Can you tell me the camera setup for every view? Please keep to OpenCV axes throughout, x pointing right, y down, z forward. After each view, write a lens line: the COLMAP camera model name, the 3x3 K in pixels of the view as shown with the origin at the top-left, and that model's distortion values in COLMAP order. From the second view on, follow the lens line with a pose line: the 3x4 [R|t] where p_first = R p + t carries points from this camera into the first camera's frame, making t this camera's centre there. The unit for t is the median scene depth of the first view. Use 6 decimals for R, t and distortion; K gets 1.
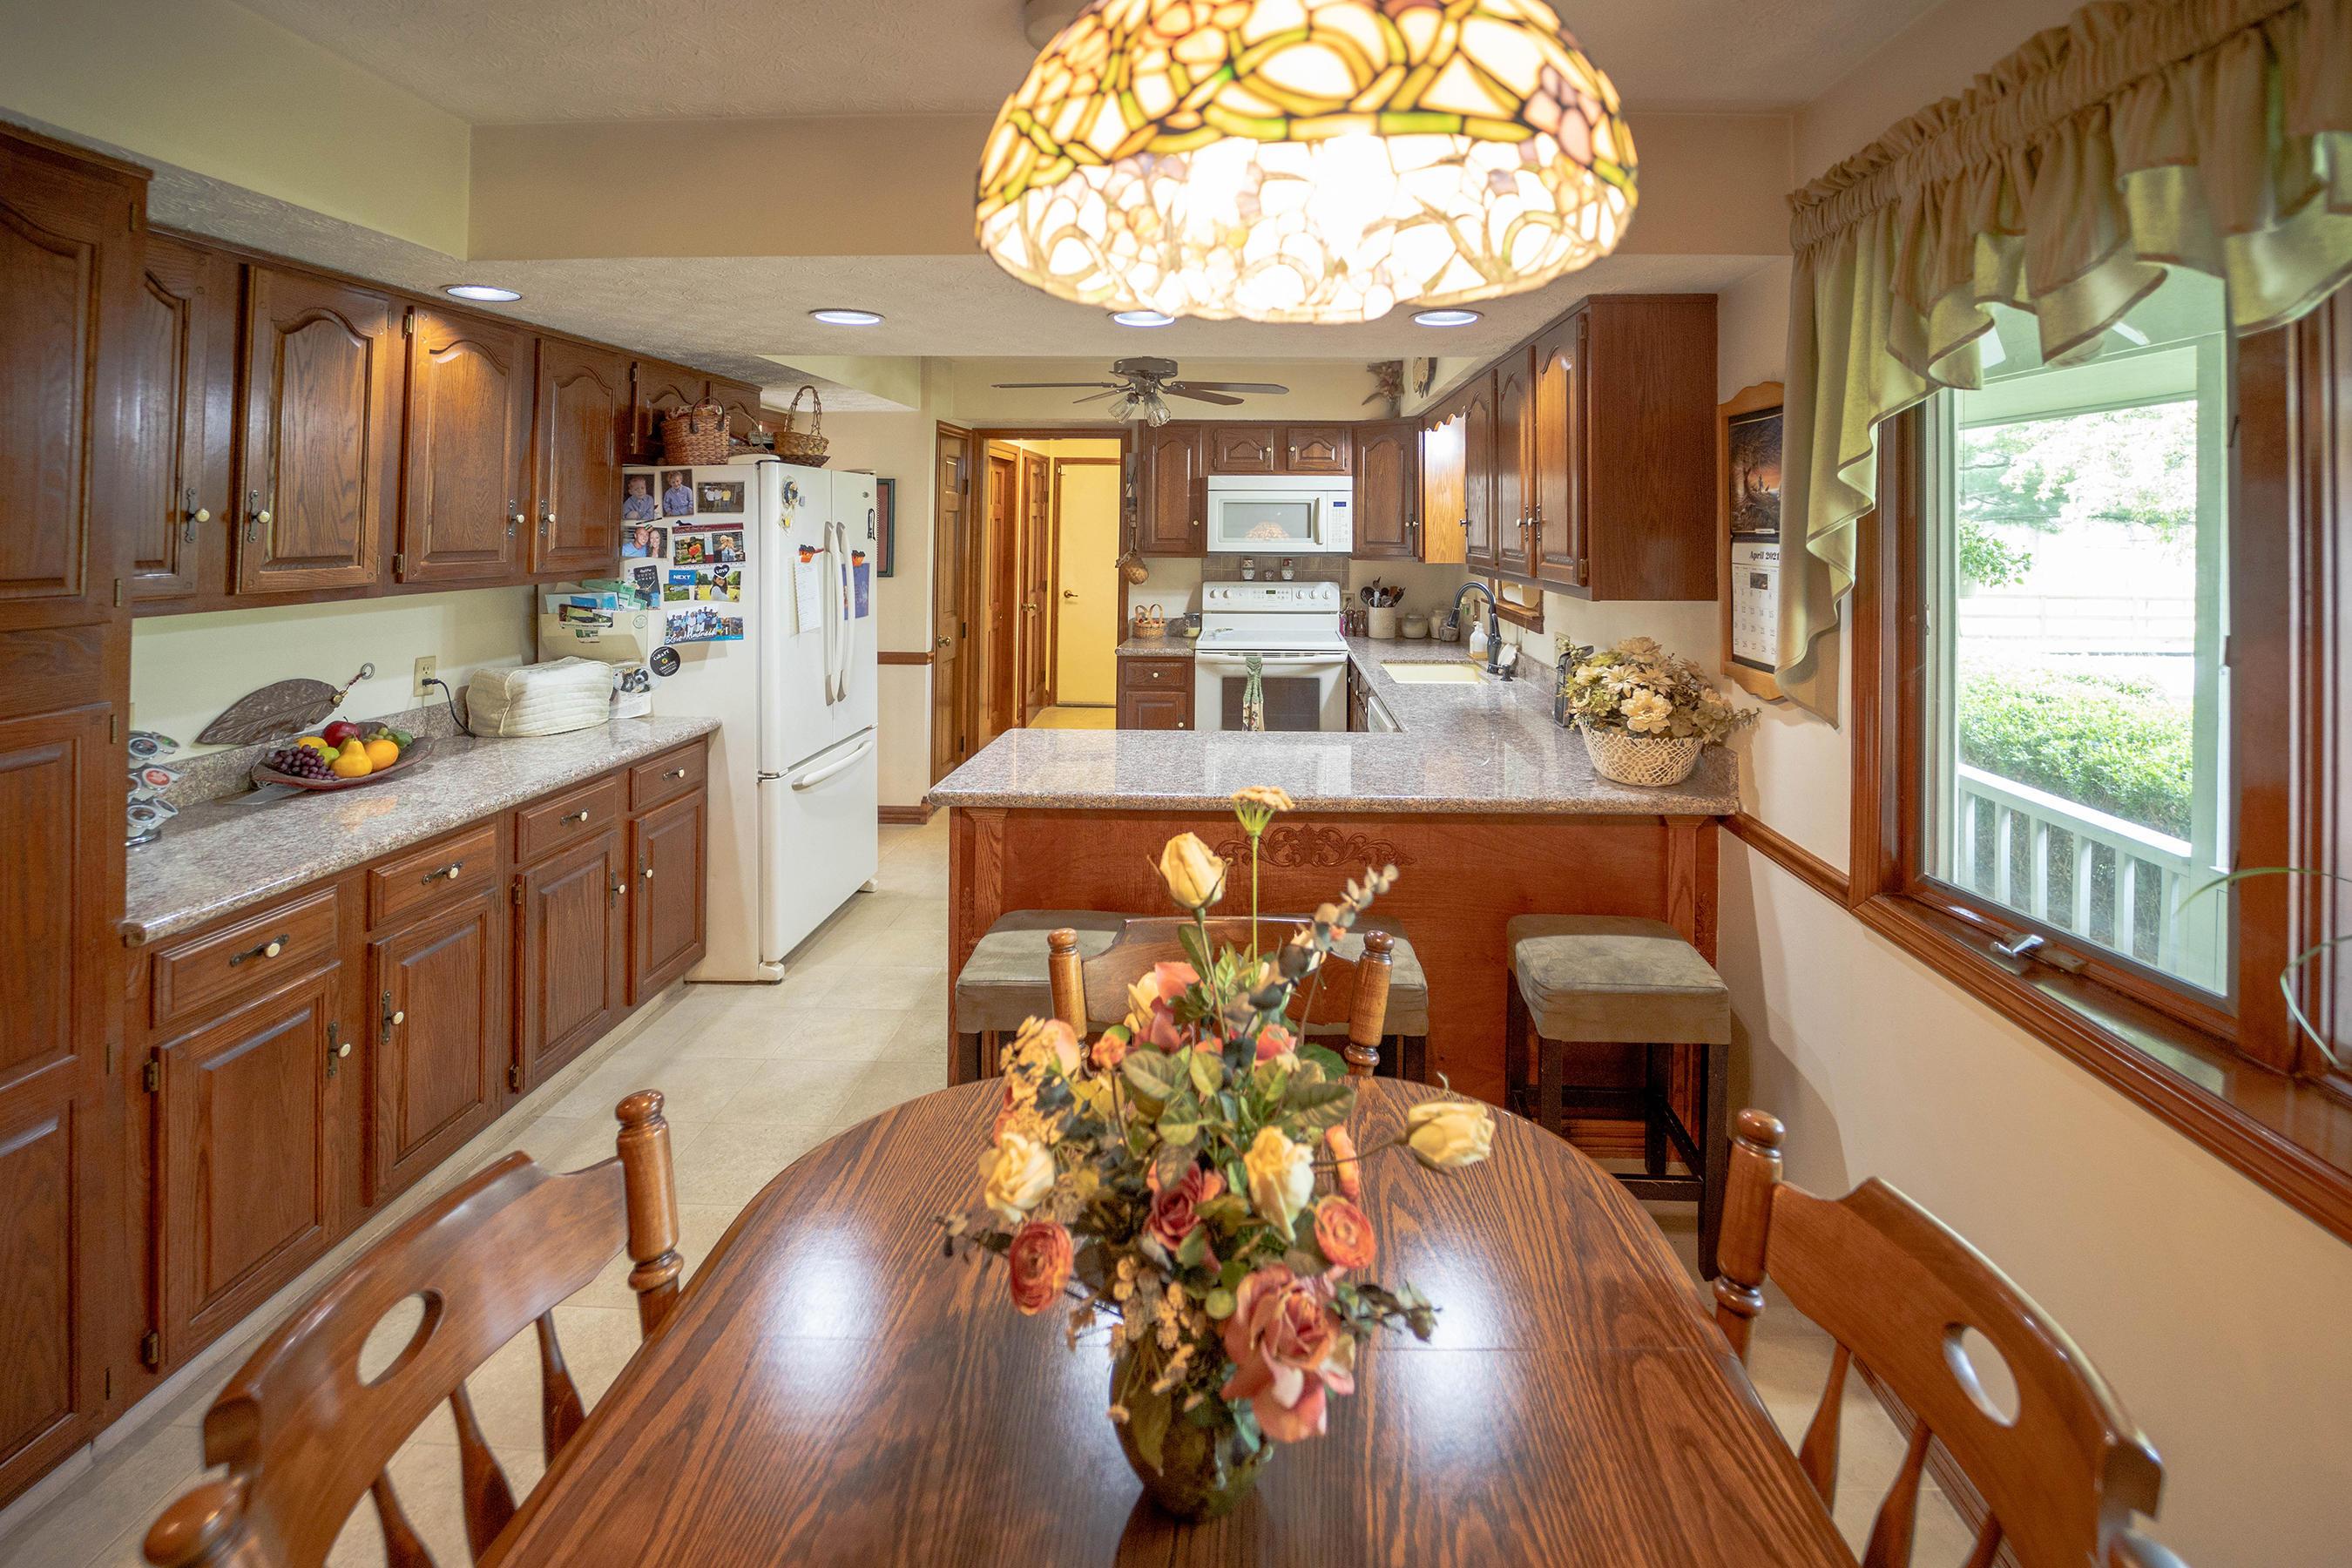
lens RADIAL K [[972.1, 0, 1147.8], [0, 972.1, 794.8], [0, 0, 1]] dist [-0.008353, -0.003108]
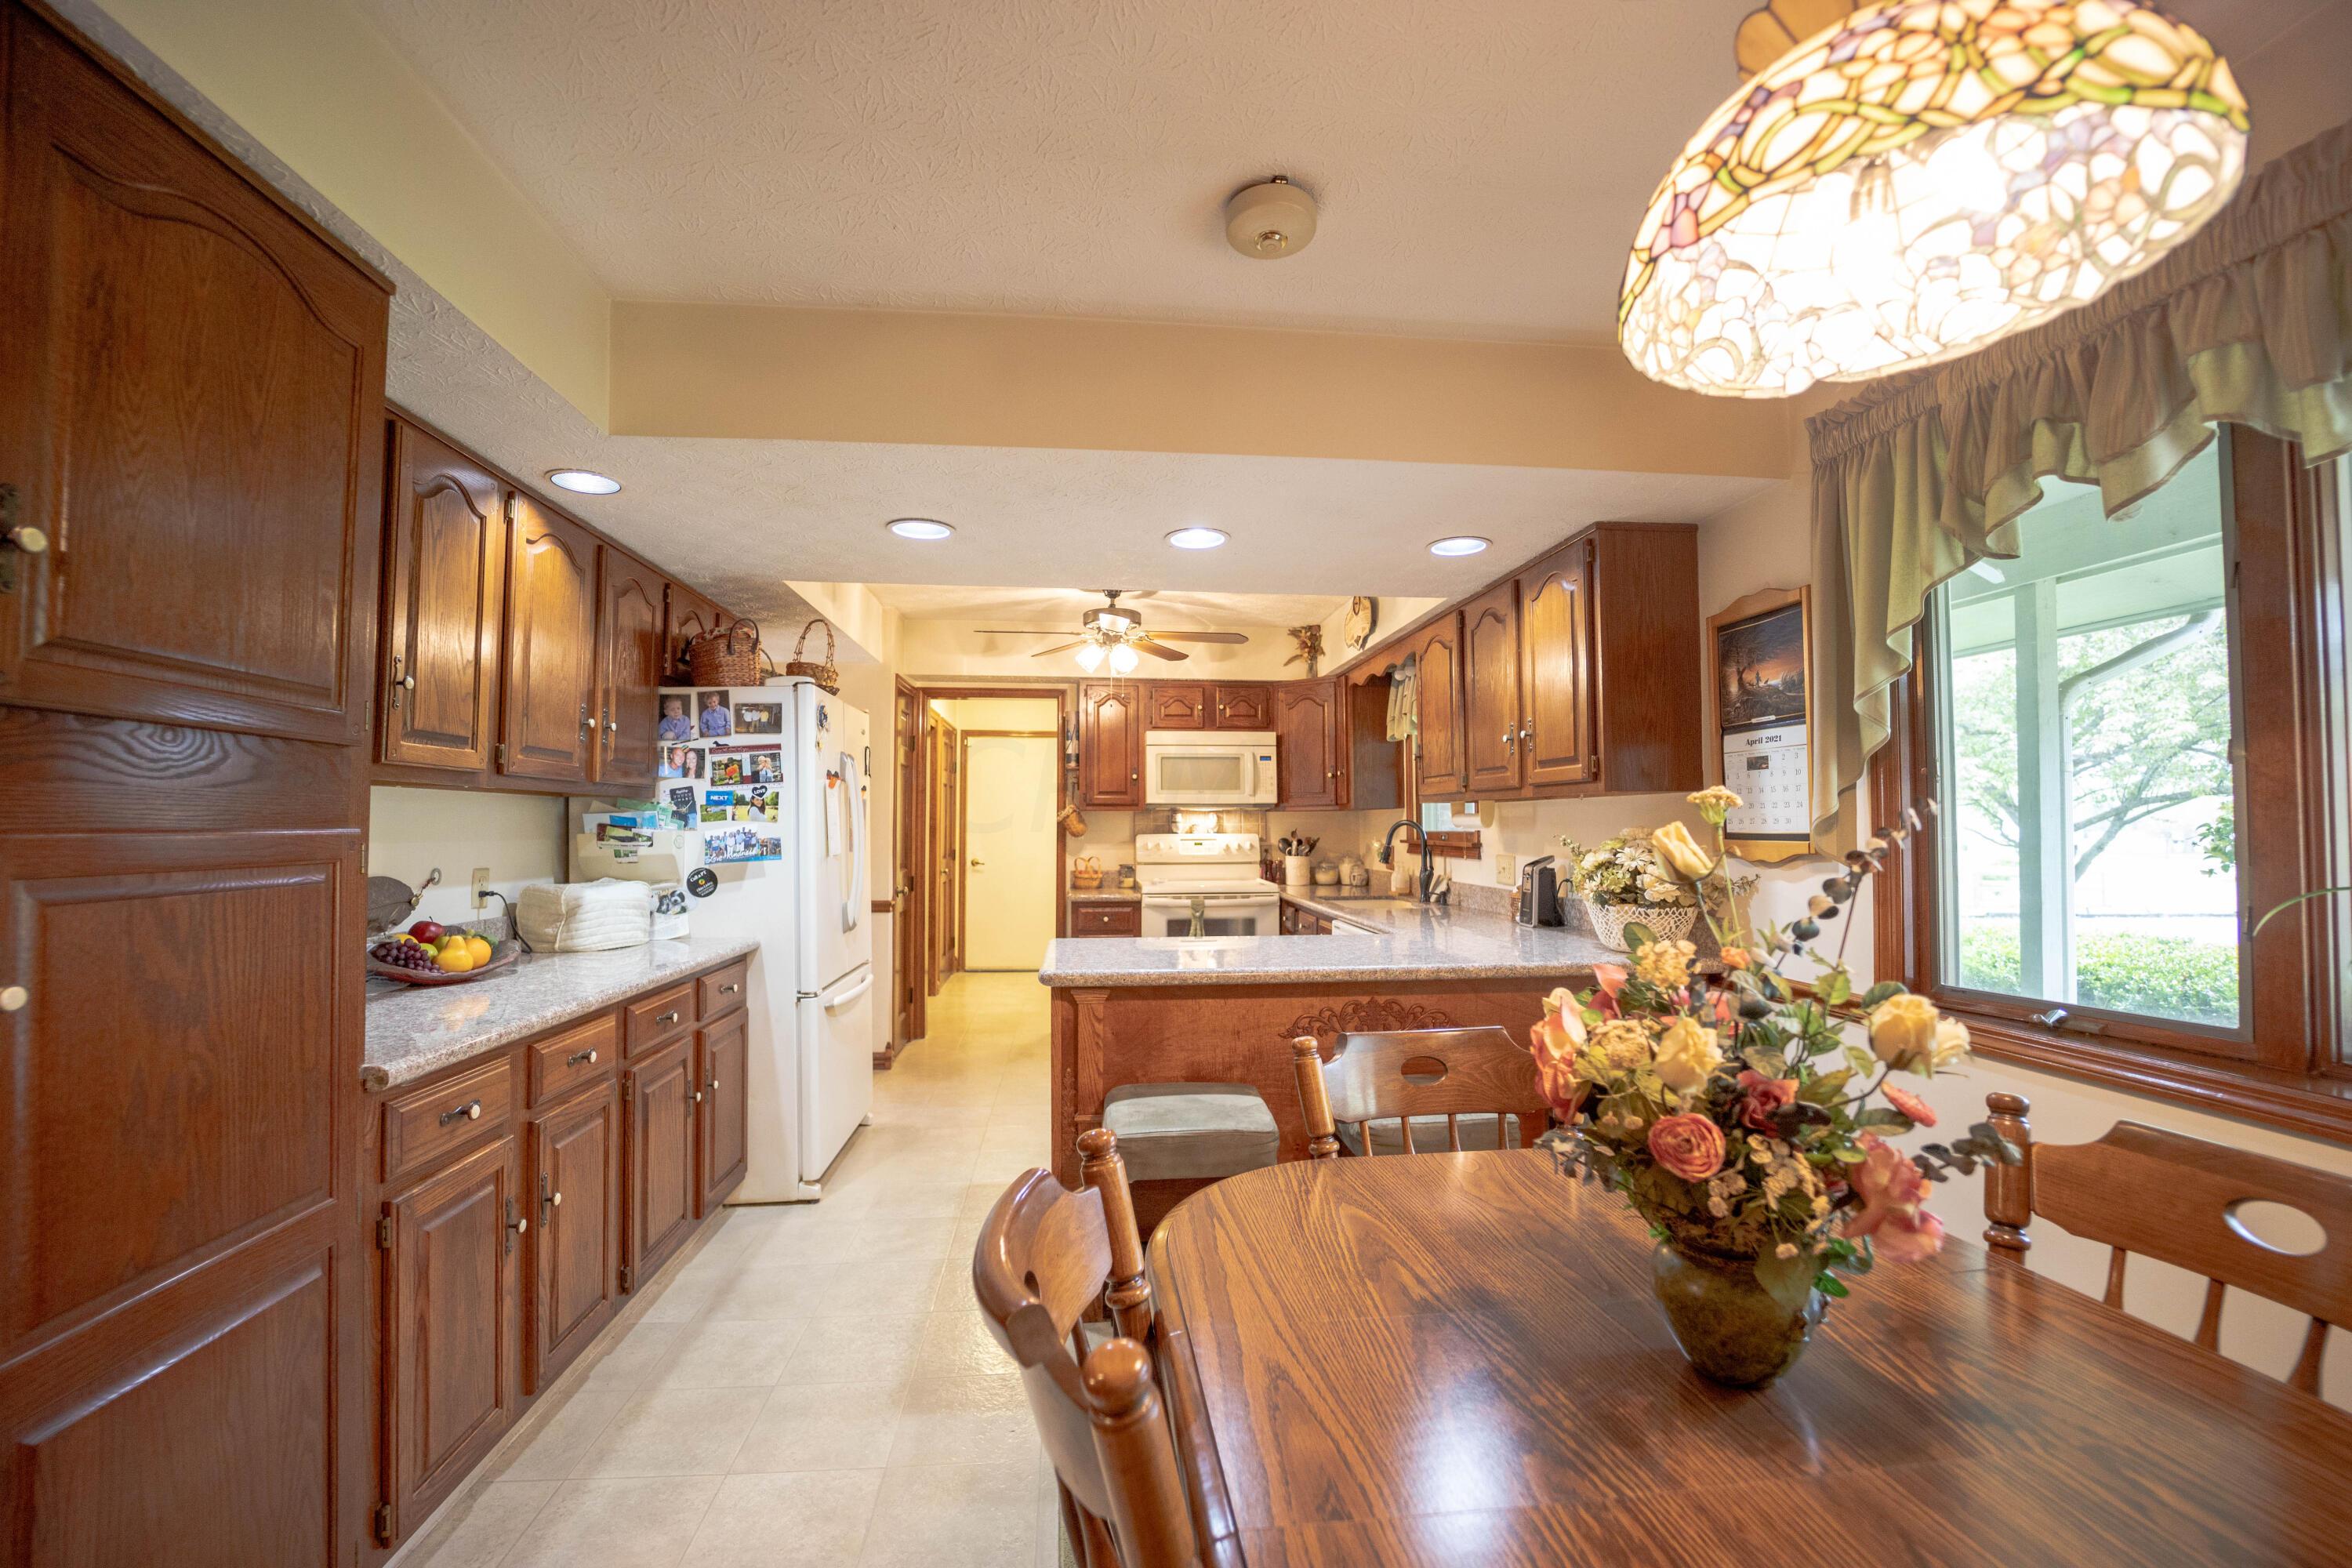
lens RADIAL K [[920.9, 0, 1175.2], [0, 920.9, 1037.2], [0, 0, 1]] dist [-0.007168, -0.000278]
pose [[0.990741, -0.045508, 0.127910, -0.178384], [0.047387, 0.998808, -0.011683, 0.072284], [-0.127226, 0.017637, 0.991717, -0.005997]]
